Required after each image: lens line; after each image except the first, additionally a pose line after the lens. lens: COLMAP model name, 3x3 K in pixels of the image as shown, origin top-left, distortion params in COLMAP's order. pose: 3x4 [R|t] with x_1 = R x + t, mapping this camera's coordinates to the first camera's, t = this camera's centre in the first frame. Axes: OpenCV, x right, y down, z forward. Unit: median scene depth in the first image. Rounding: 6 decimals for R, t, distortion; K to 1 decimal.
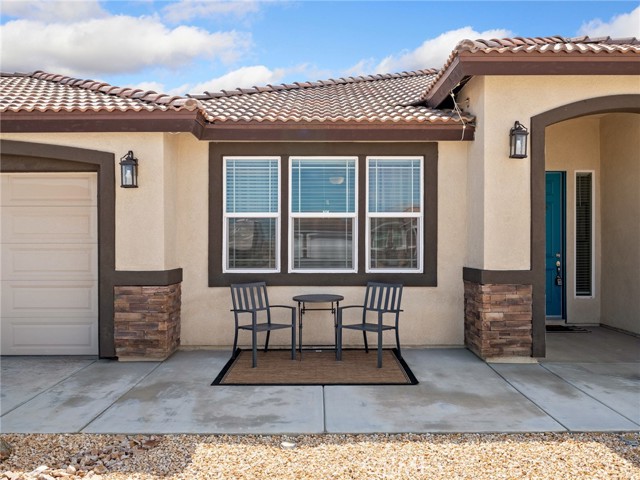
lens RADIAL K [[519.3, 0, 374.0], [0, 519.3, 237.9], [0, 0, 1]] dist [-0.001381, -0.000679]
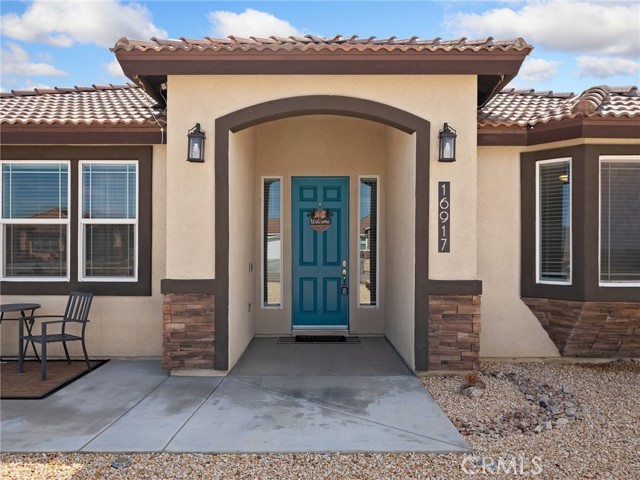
lens RADIAL K [[530.3, 0, 320.0], [0, 530.3, 249.5], [0, 0, 1]] dist [0.034744, 0.000405]
pose [[0.999570, 0.002752, -0.029201, 0.462044], [-0.002452, 0.999944, 0.010286, -0.003294], [0.029228, -0.010210, 0.999521, 0.022277]]
